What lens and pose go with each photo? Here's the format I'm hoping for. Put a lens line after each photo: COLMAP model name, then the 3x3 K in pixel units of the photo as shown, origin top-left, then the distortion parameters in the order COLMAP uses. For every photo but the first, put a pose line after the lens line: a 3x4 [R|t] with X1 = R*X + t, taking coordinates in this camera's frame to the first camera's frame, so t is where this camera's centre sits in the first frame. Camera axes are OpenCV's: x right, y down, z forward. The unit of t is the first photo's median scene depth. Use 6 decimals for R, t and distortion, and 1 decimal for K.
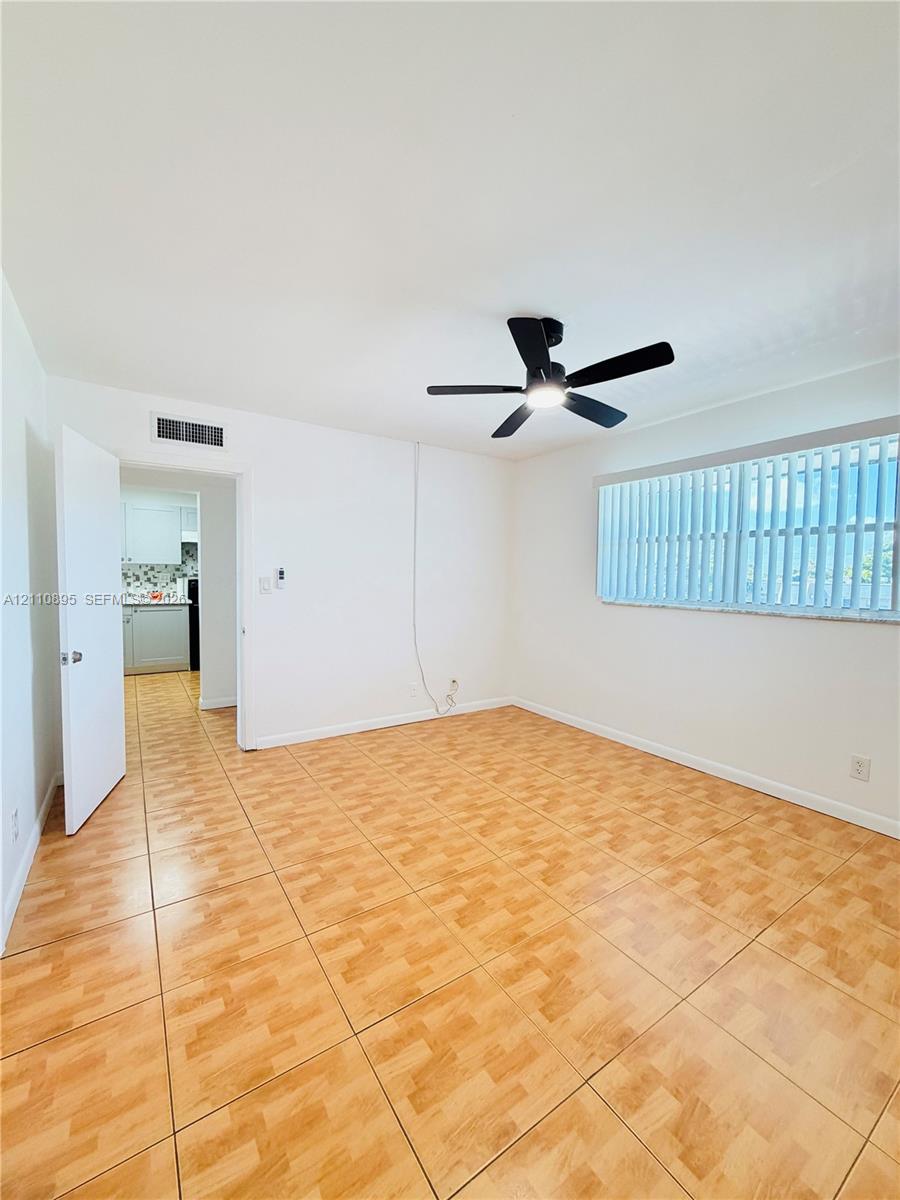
lens RADIAL K [[486.2, 0, 450.0], [0, 486.2, 600.0], [0, 0, 1]] dist [-0.002854, -0.000170]
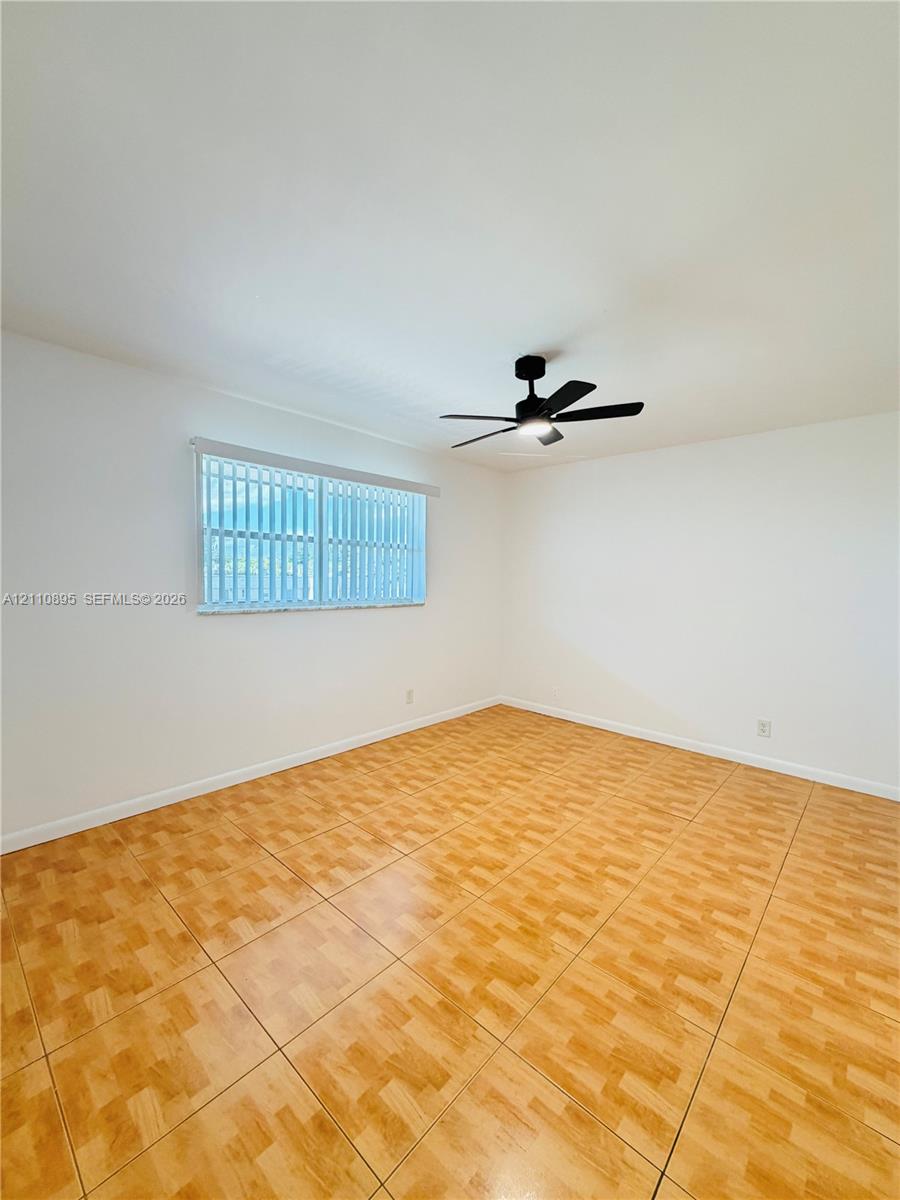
lens RADIAL K [[486.2, 0, 450.0], [0, 486.2, 600.0], [0, 0, 1]] dist [-0.002854, -0.000170]
pose [[-0.240213, -0.063851, 0.968618, -0.595895], [0.030924, 0.996825, 0.073379, -0.071340], [-0.970228, 0.047580, -0.237475, 1.001434]]
